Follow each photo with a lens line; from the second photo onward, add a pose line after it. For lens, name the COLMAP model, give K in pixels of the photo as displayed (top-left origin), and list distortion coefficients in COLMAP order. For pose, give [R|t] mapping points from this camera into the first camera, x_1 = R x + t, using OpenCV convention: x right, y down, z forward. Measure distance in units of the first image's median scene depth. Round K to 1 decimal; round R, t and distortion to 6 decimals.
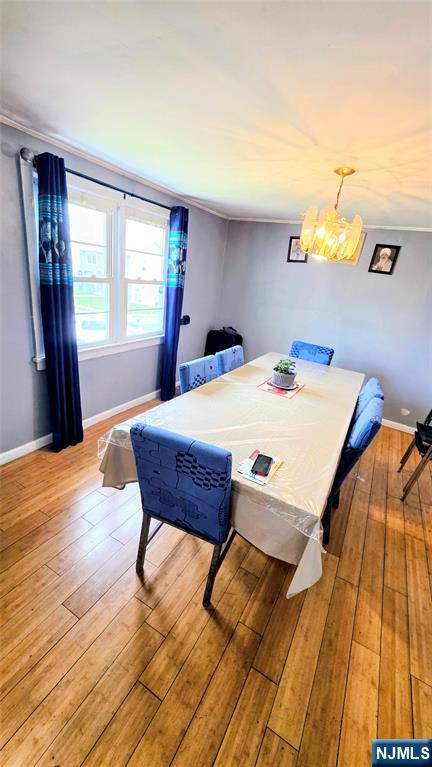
lens RADIAL K [[302.5, 0, 214.0], [0, 302.5, 384.8], [0, 0, 1]] dist [-0.000531, -0.000137]
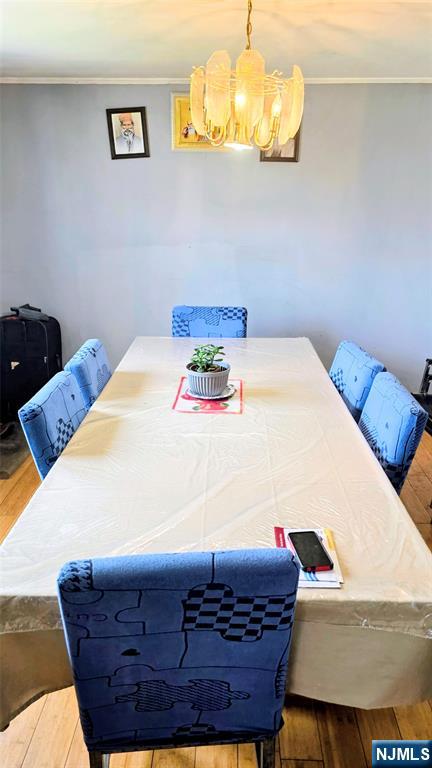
lens RADIAL K [[581.1, 0, 215.0], [0, 581.1, 393.2], [0, 0, 1]] dist [0.104497, -0.137352]
pose [[0.883962, -0.262420, 0.386972, -0.176840], [0.263811, 0.963247, 0.050588, -0.053518], [-0.386025, 0.057370, 0.920703, 0.064657]]
